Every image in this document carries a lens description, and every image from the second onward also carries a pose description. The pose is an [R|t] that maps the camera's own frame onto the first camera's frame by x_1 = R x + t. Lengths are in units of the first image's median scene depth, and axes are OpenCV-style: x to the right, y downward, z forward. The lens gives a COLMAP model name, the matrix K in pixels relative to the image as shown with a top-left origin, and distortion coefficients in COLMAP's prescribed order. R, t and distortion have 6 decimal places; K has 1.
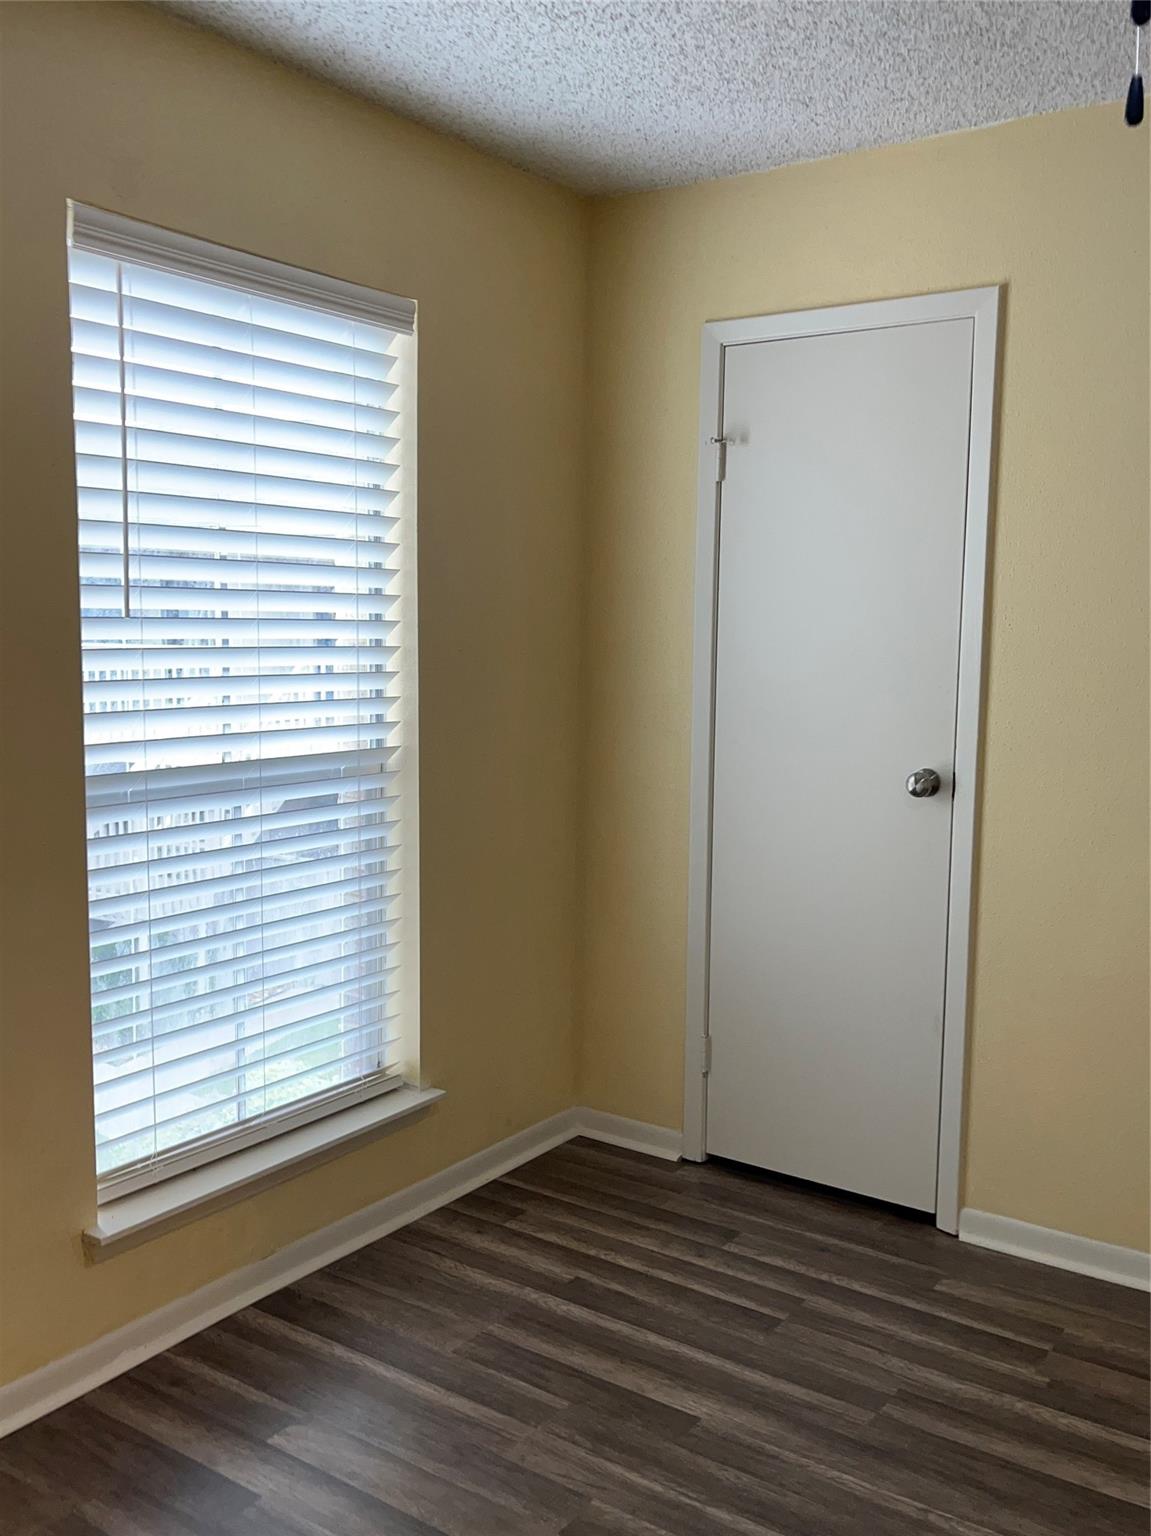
lens RADIAL K [[1392.0, 0, 572.7], [0, 1392.0, 768.5], [0, 0, 1]] dist [0.046586, 0.000000]
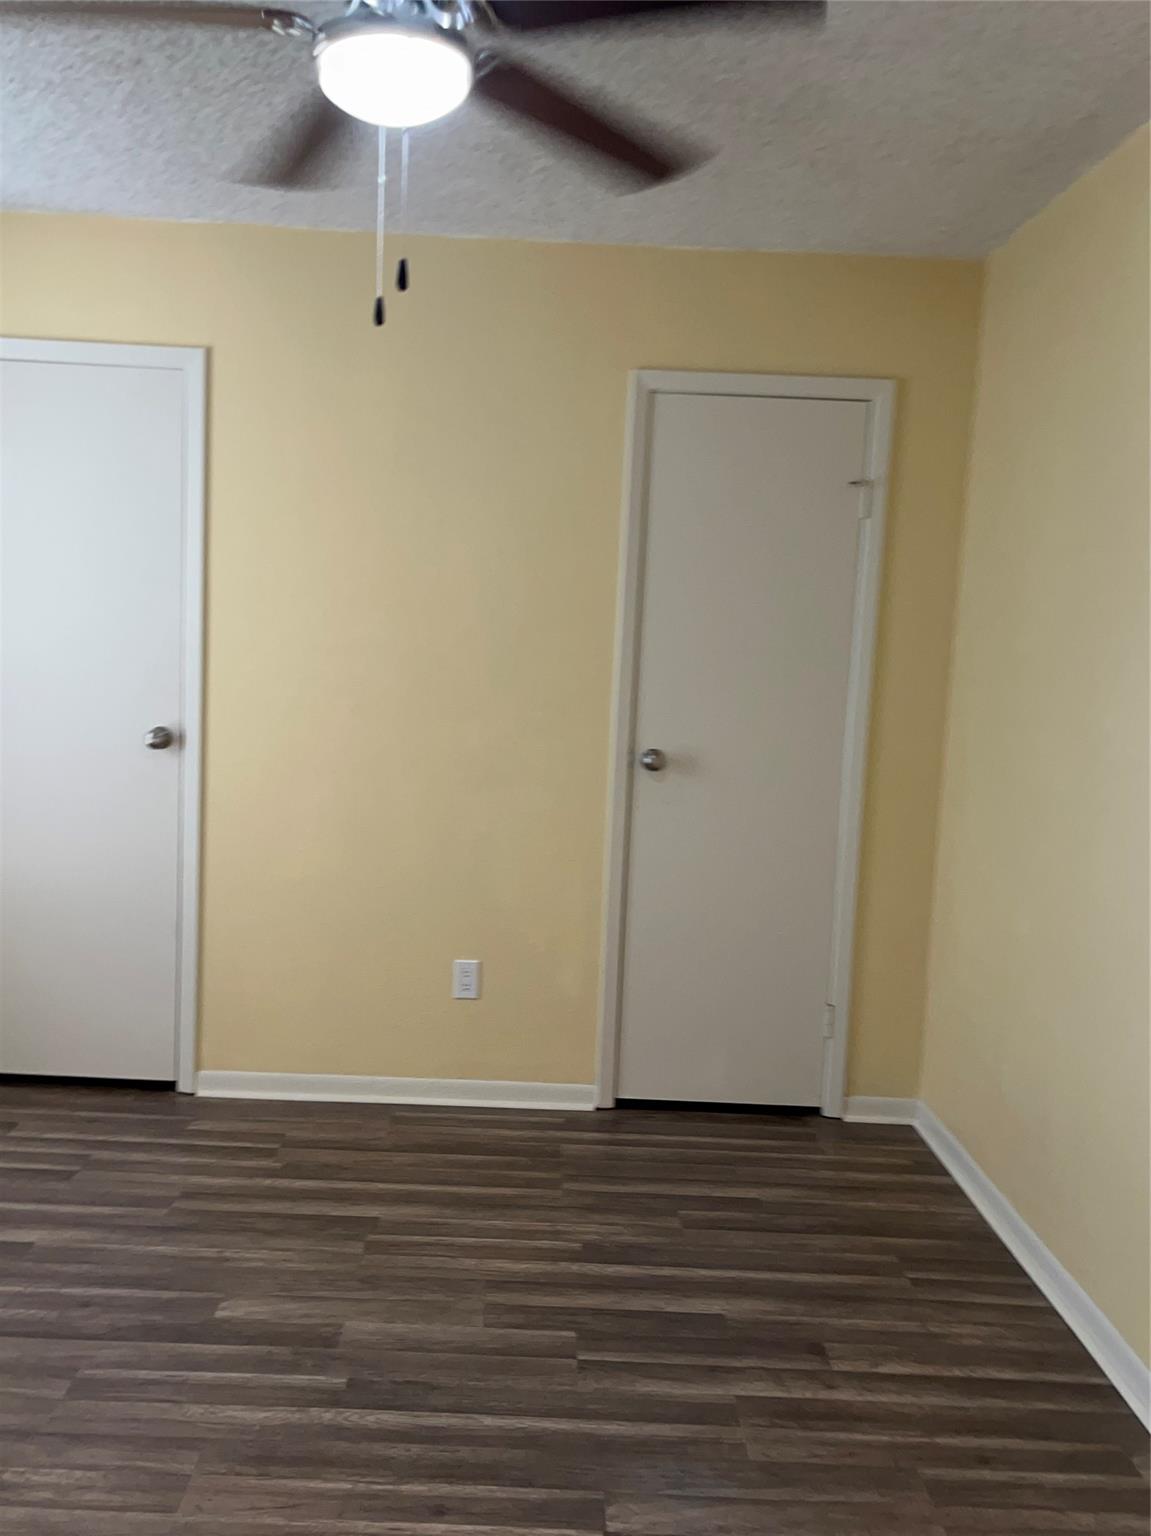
lens RADIAL K [[1392.0, 0, 572.9], [0, 1392.0, 768.3], [0, 0, 1]] dist [0.046586, 0.000000]
pose [[0.802832, -0.034801, 0.595188, -0.221421], [0.027058, 0.999393, 0.021938, 0.022781], [-0.595590, -0.001508, 0.803287, -0.251340]]
